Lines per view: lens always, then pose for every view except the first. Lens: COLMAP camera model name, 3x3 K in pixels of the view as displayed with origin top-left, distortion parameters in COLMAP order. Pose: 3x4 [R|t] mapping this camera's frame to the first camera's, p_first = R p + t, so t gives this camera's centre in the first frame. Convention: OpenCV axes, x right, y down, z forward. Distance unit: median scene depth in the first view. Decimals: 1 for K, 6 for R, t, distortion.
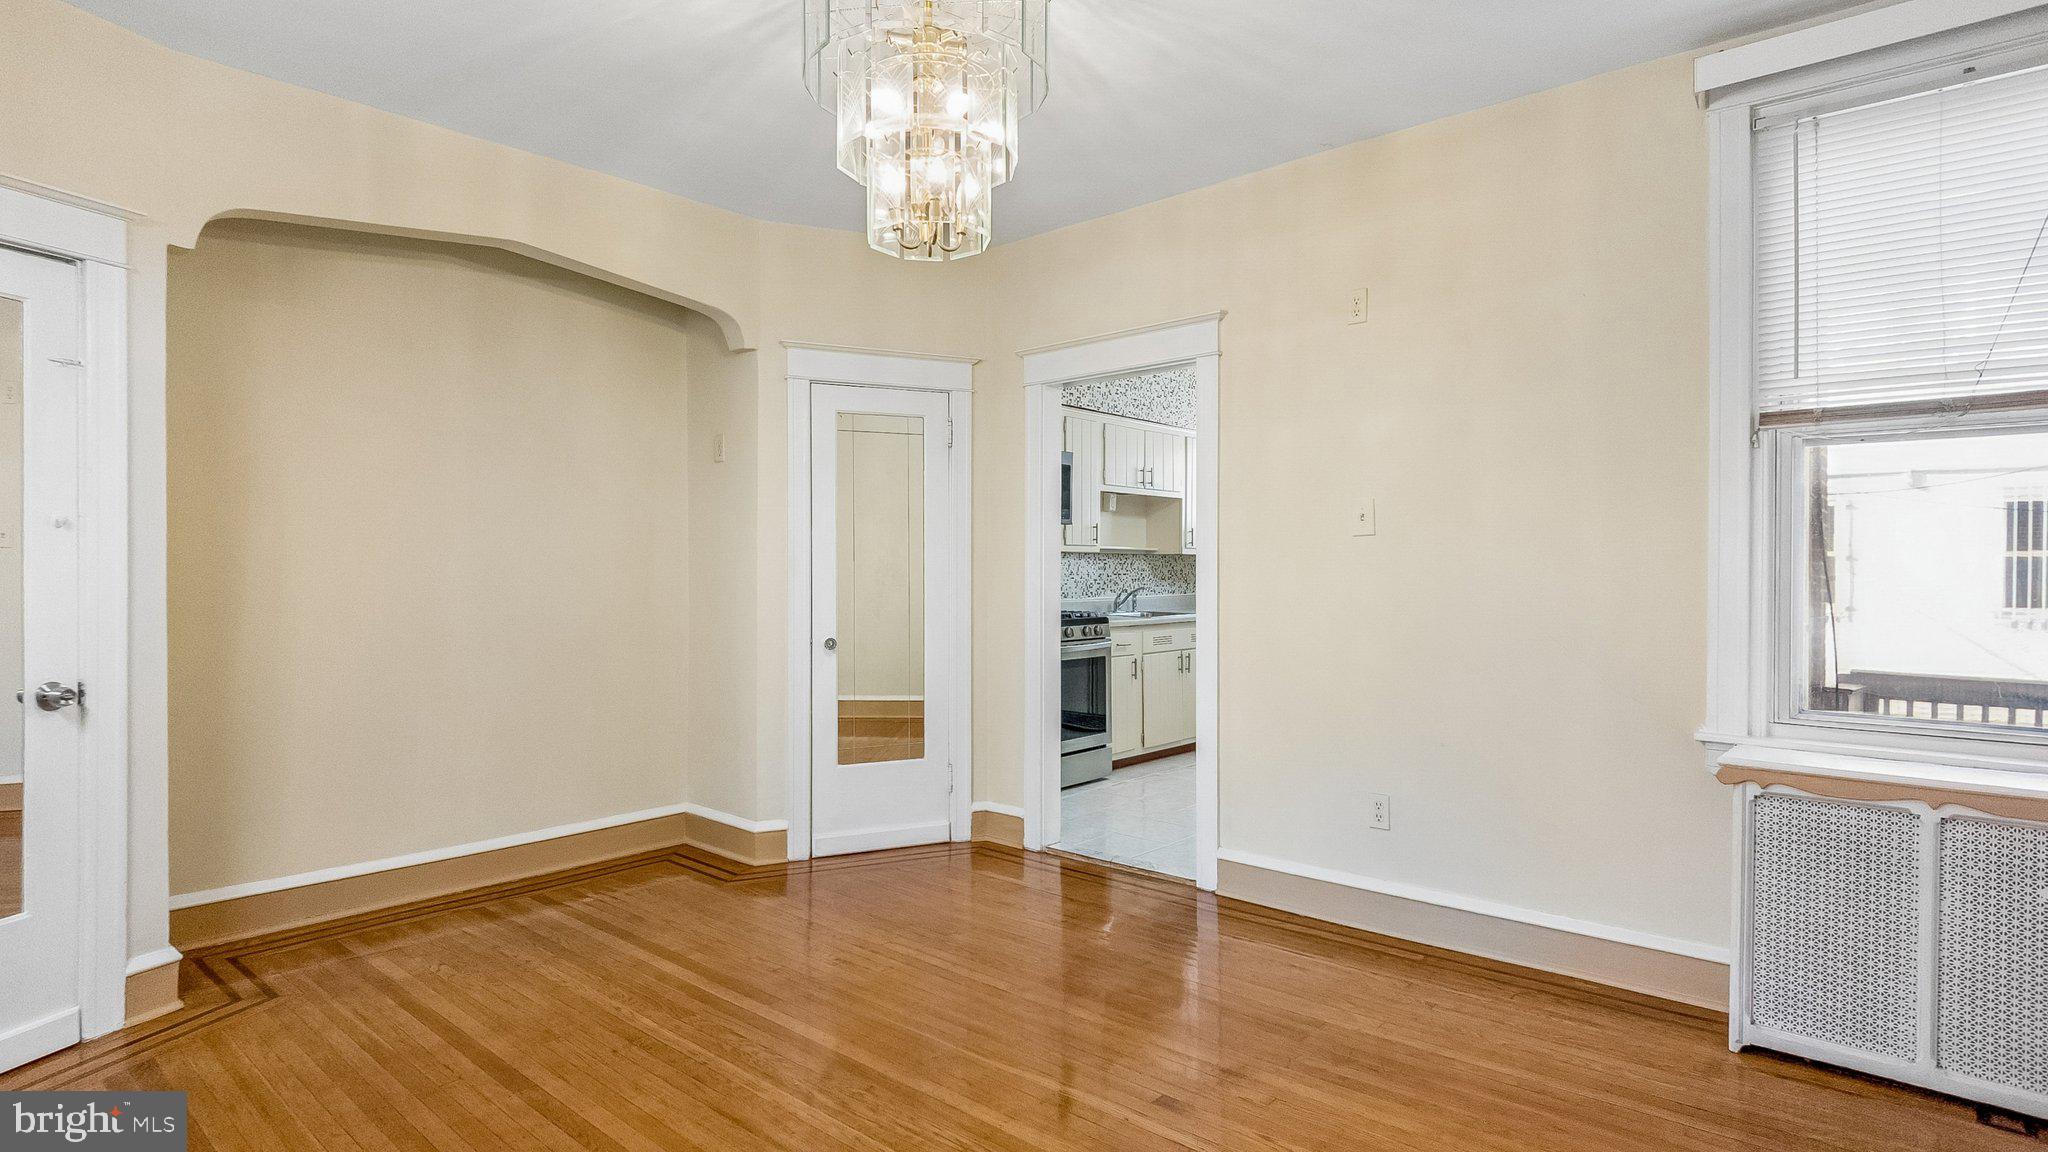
lens RADIAL K [[1075.7, 0, 1024.0], [0, 1075.7, 576.0], [0, 0, 1]] dist [0.036443, -0.044702]
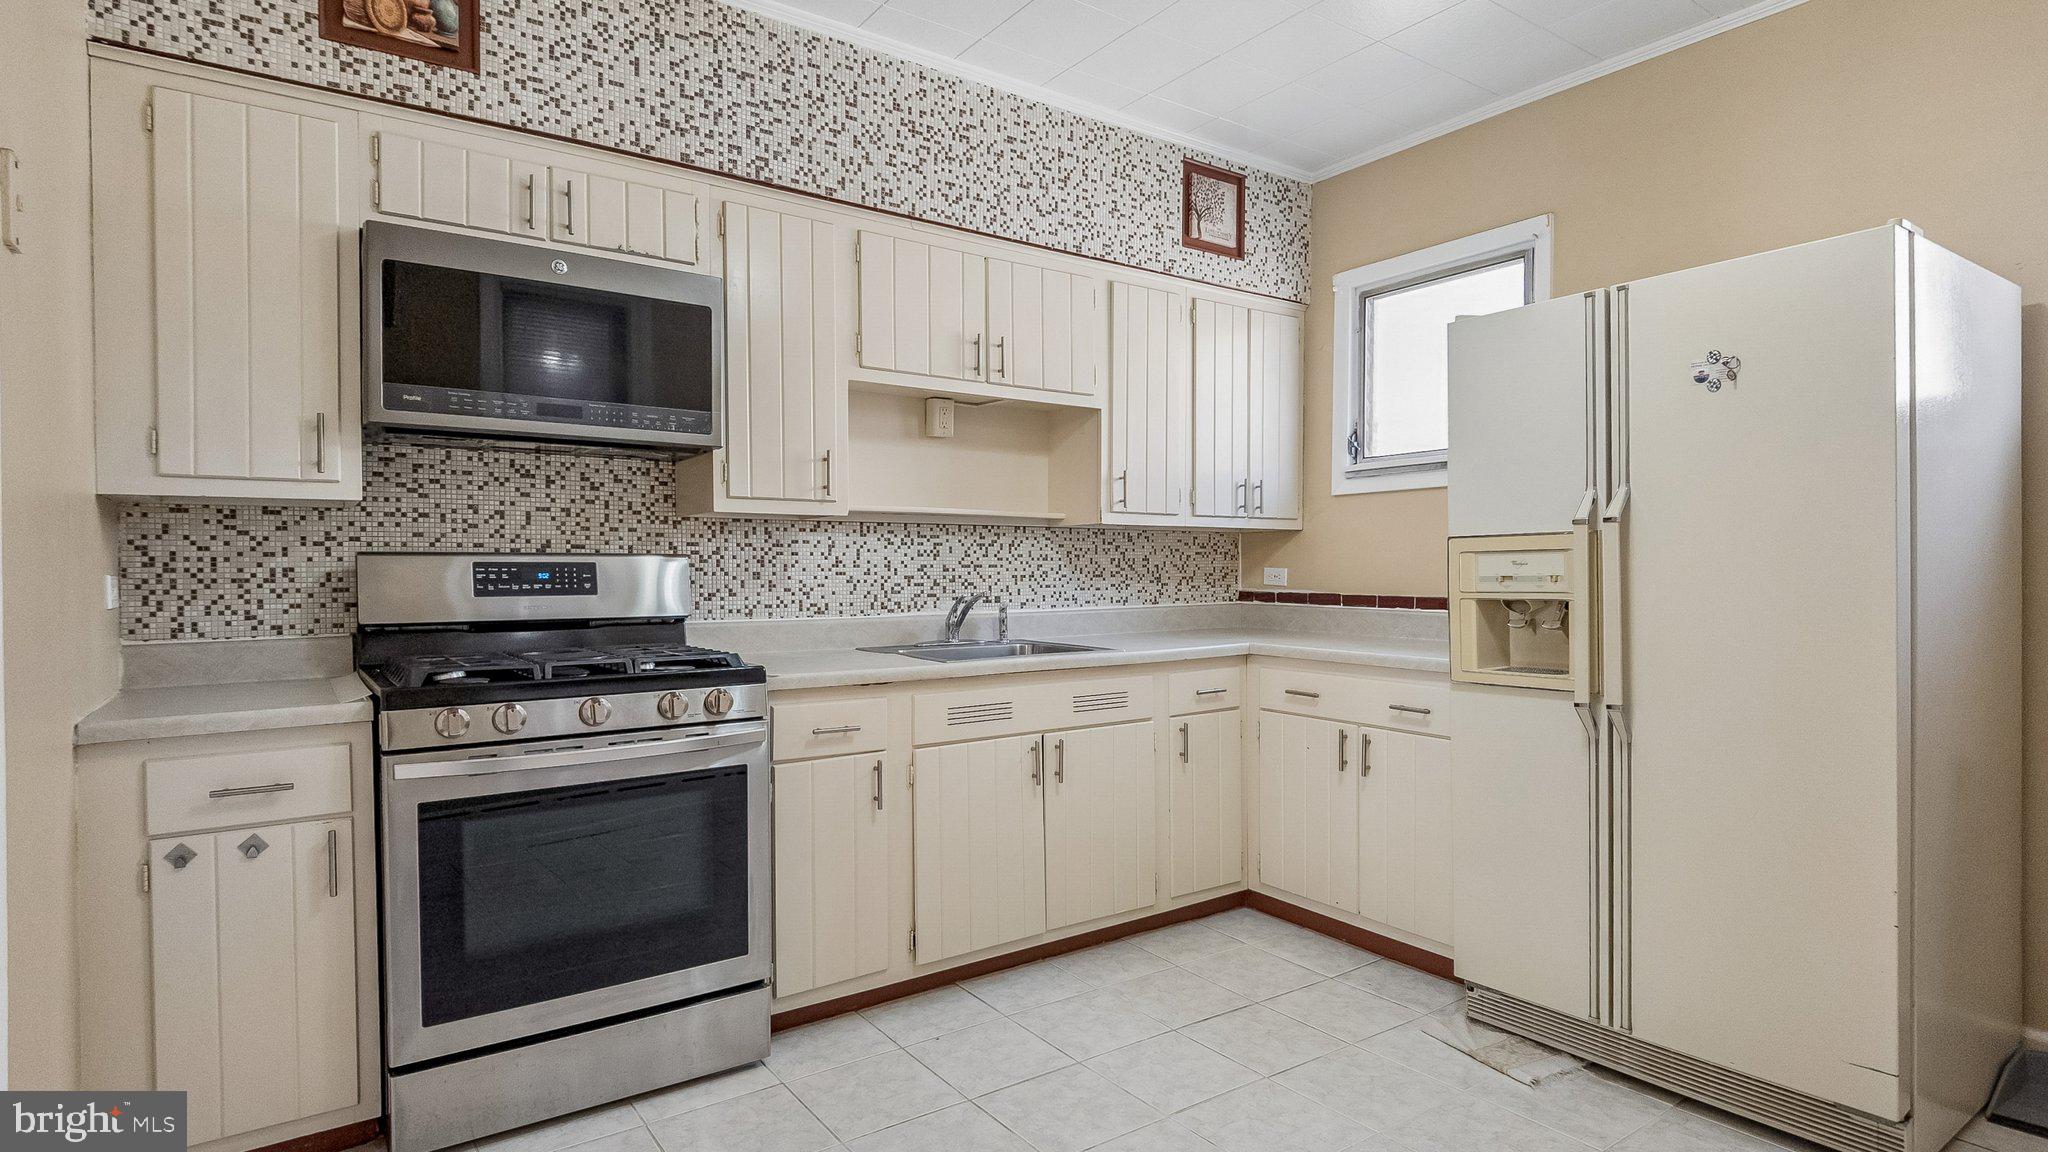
lens RADIAL K [[1076.1, 0, 1040.1], [0, 1076.1, 580.3], [0, 0, 1]] dist [0.080171, -0.080653]
pose [[0.975150, -0.002431, -0.221532, 0.241465], [0.002924, 0.999994, 0.001900, 0.004340], [0.221526, -0.002500, 0.975151, 0.553428]]
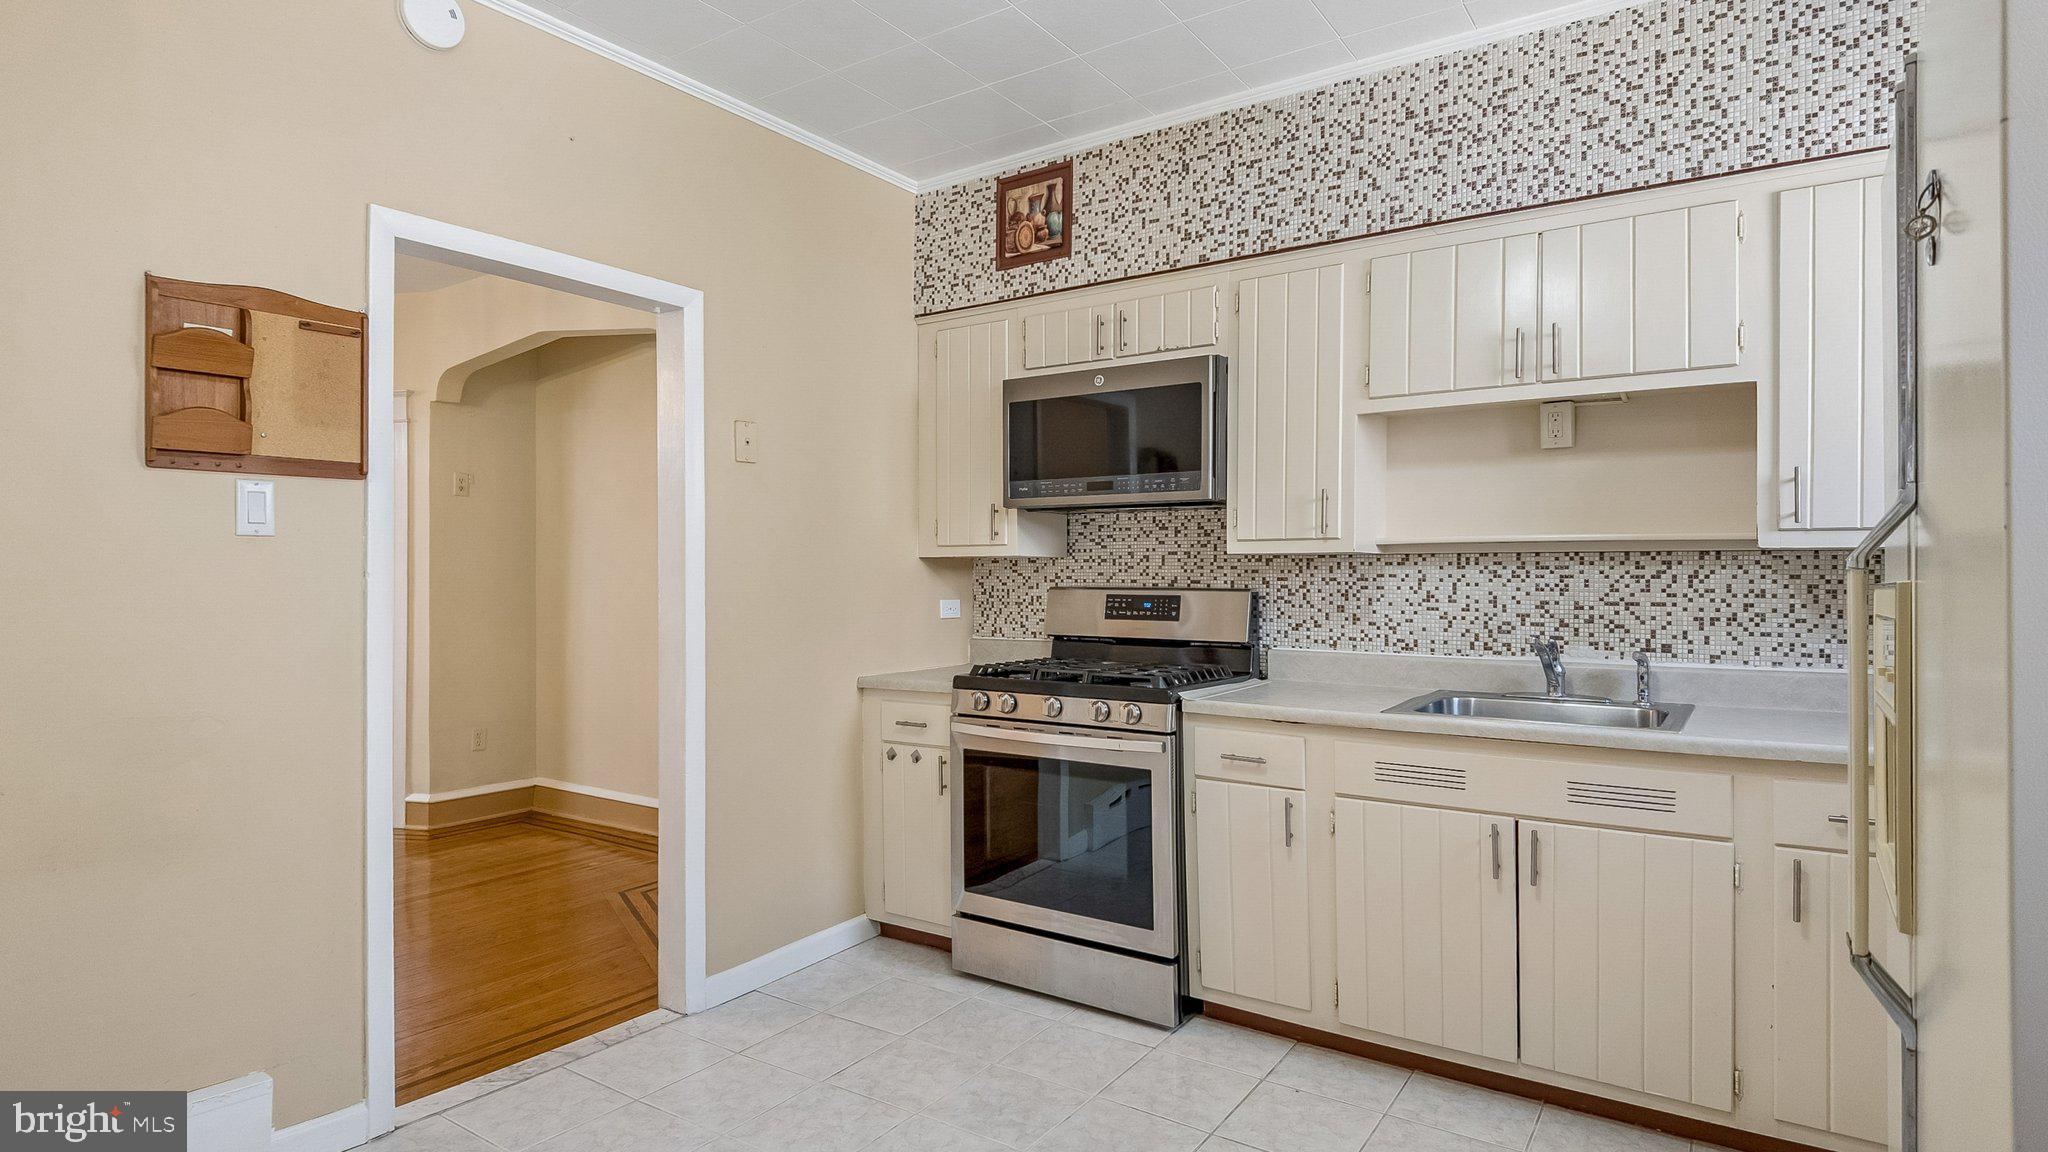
lens RADIAL K [[1075.7, 0, 1024.0], [0, 1075.7, 576.0], [0, 0, 1]] dist [0.036443, -0.044702]
pose [[0.115701, 0.000890, -0.993284, 0.482159], [-0.008568, 0.999963, -0.000102, -0.010491], [0.993247, 0.008522, 0.115704, 0.782192]]
